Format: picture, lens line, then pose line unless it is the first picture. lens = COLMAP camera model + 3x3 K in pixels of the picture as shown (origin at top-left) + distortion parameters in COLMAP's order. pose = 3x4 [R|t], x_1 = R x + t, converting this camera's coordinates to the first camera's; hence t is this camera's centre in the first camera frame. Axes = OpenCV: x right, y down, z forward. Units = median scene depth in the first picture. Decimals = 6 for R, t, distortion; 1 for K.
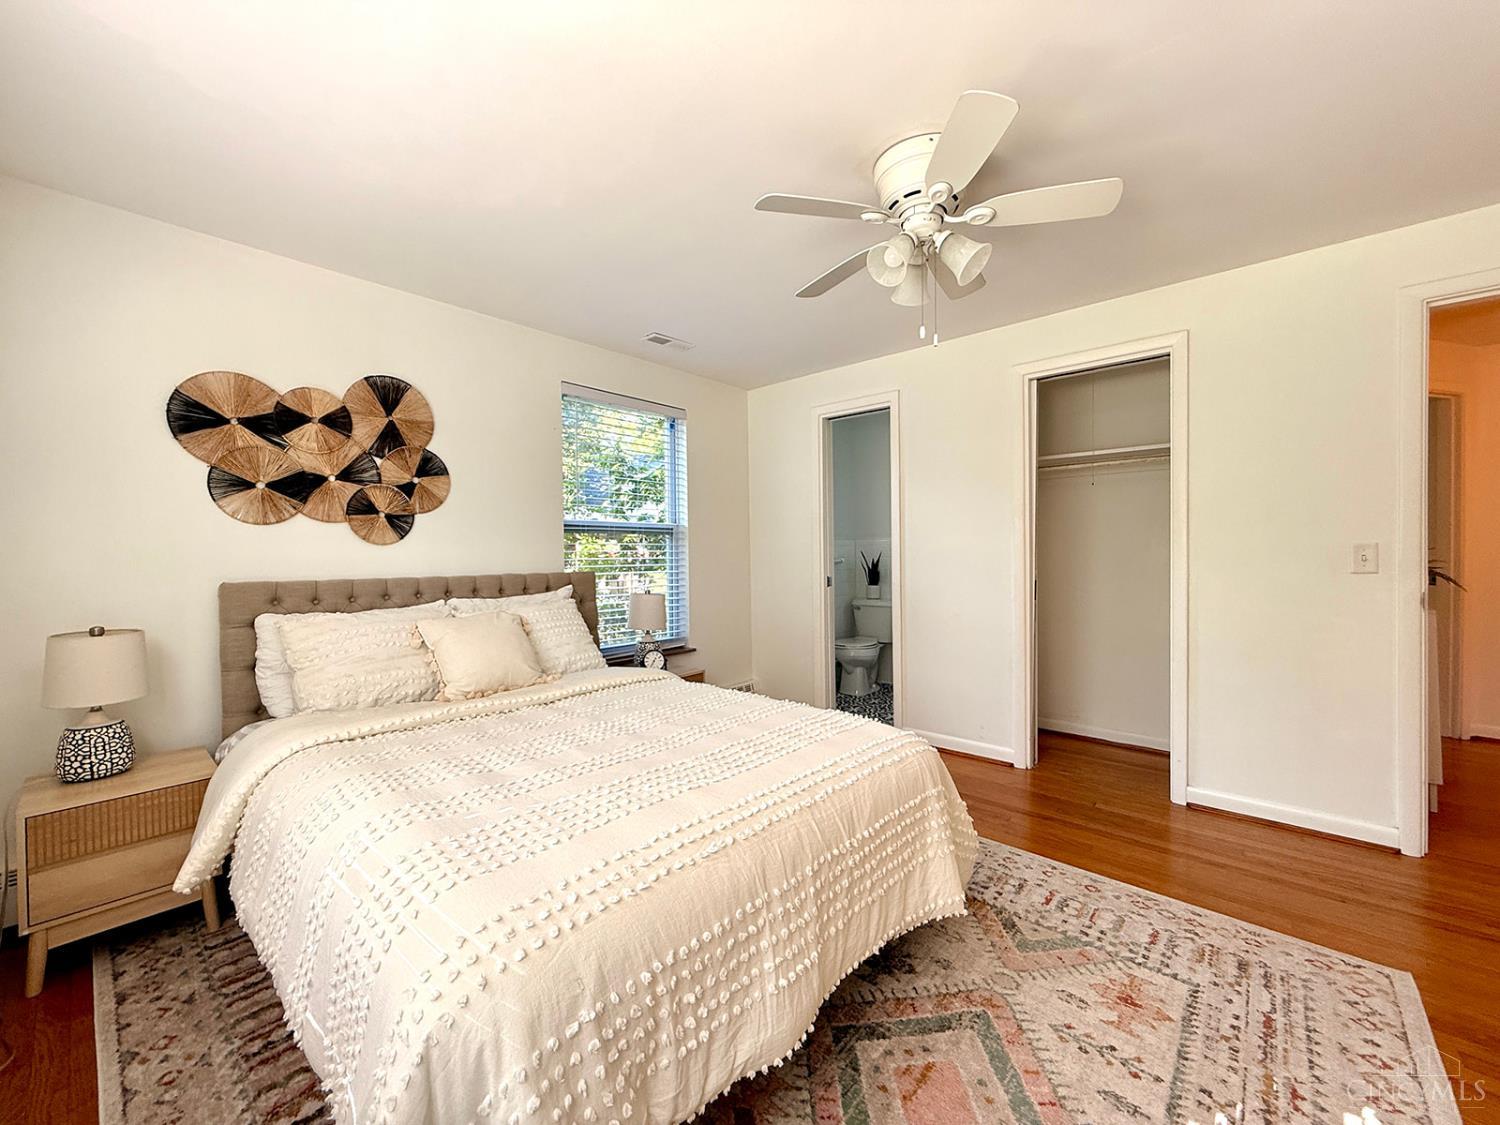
lens RADIAL K [[592.0, 0, 750.0], [0, 592.0, 562.5], [0, 0, 1]] dist [-0.000106, 0.000739]
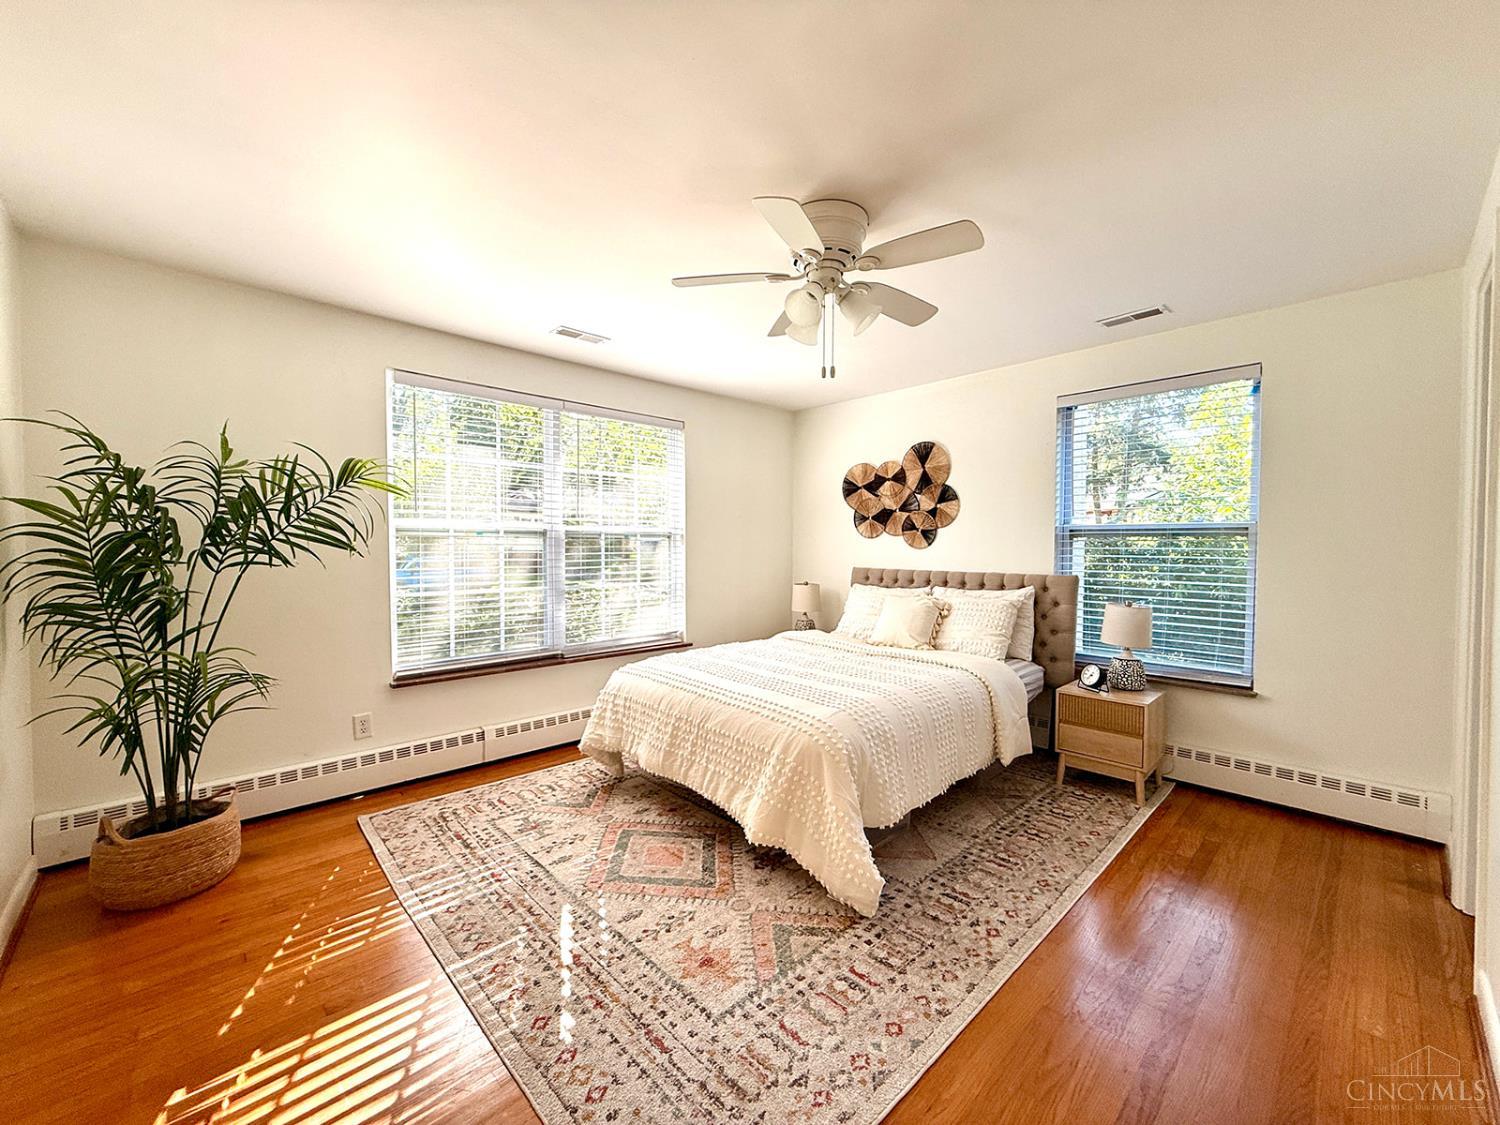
lens RADIAL K [[592.0, 0, 750.0], [0, 592.0, 562.5], [0, 0, 1]] dist [-0.000106, 0.000739]
pose [[-0.070585, 0.036089, -0.996853, 1.103253], [-0.020979, 0.999071, 0.037654, -0.048386], [0.997285, 0.023571, -0.069763, 0.723048]]
